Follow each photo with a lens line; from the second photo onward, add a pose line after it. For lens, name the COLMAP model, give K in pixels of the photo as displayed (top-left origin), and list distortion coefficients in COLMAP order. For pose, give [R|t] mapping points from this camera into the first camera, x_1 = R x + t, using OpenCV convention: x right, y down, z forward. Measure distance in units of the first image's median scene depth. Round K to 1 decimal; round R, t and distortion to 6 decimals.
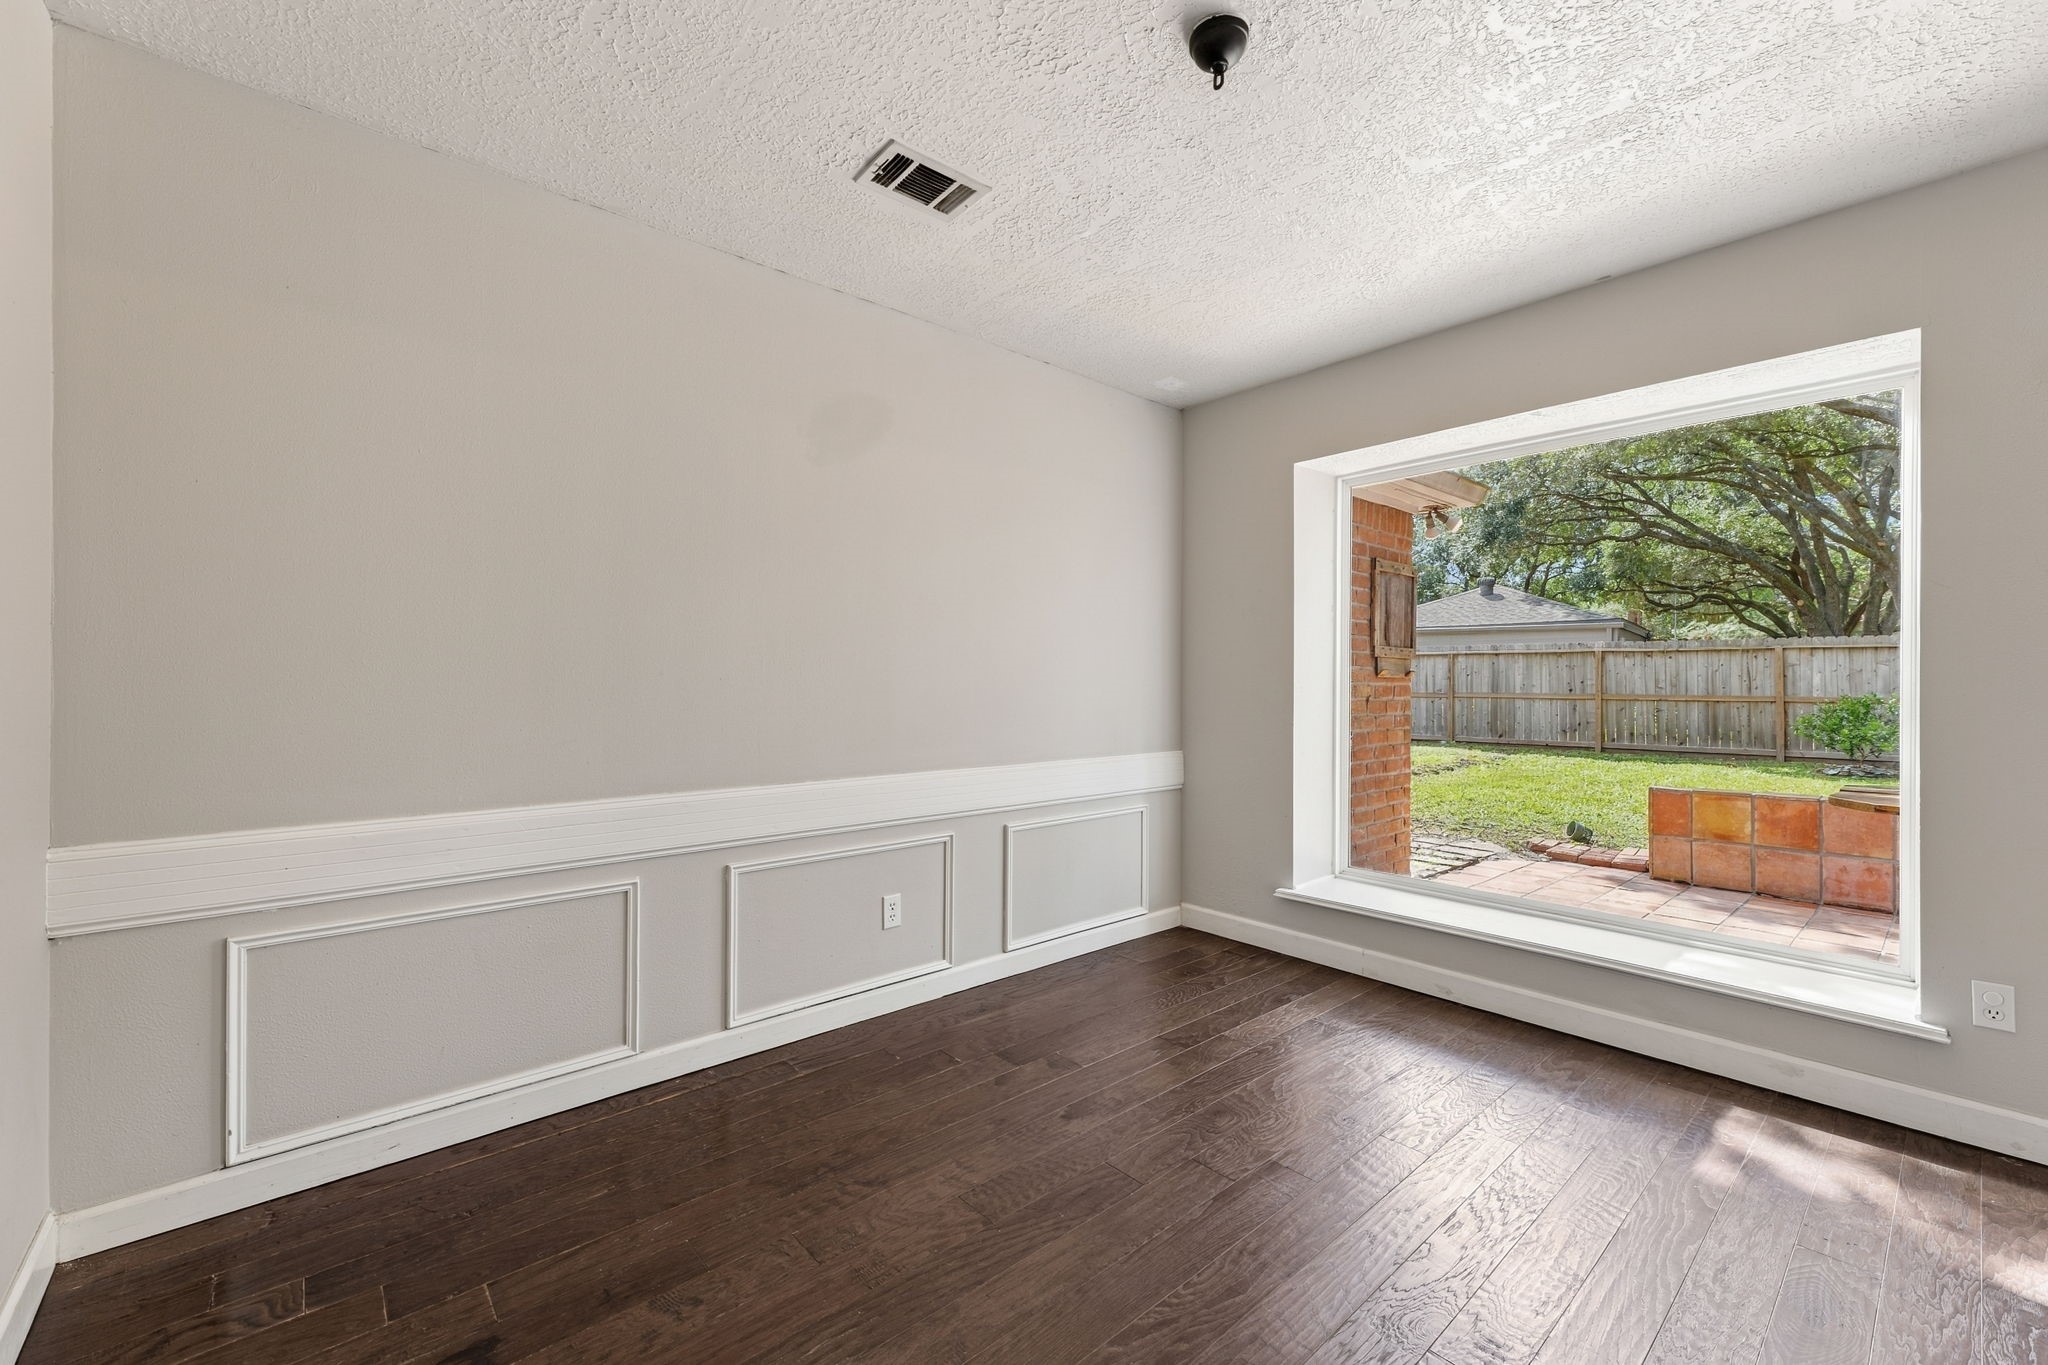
lens RADIAL K [[826.4, 0, 1028.6], [0, 826.4, 689.2], [0, 0, 1]] dist [0.003155, 0.000029]
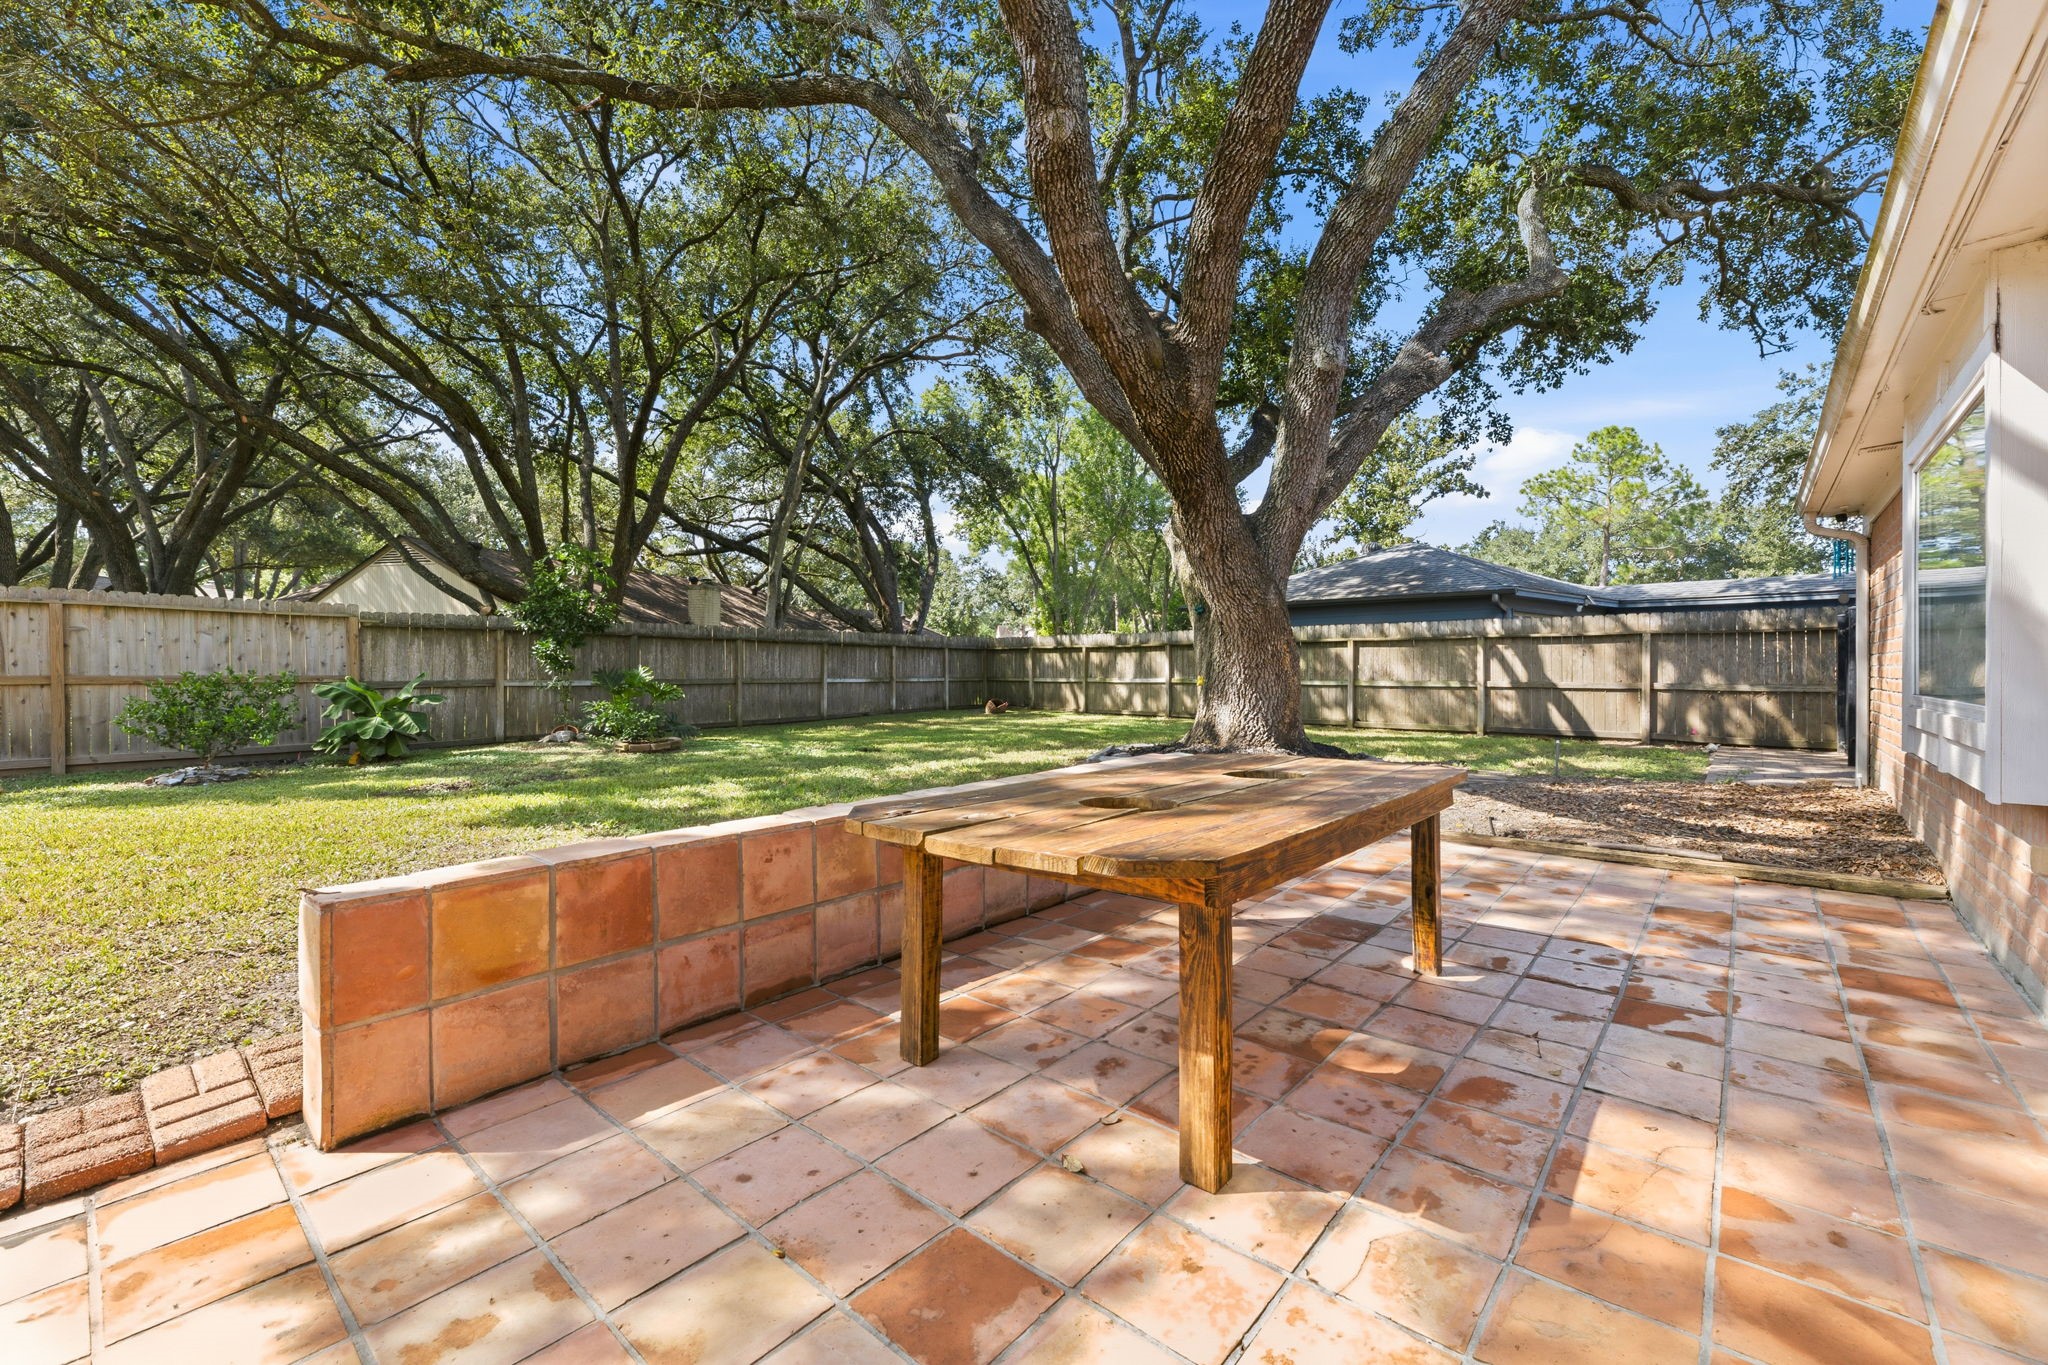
lens RADIAL K [[826.4, 0, 1015.2], [0, 826.4, 667.9], [0, 0, 1]] dist [0.003155, 0.000029]
pose [[-0.123745, 0.000729, 0.992314, 0.375165], [0.005812, 0.999983, -0.000010, 0.016531], [-0.992297, 0.005766, -0.123747, 0.801583]]
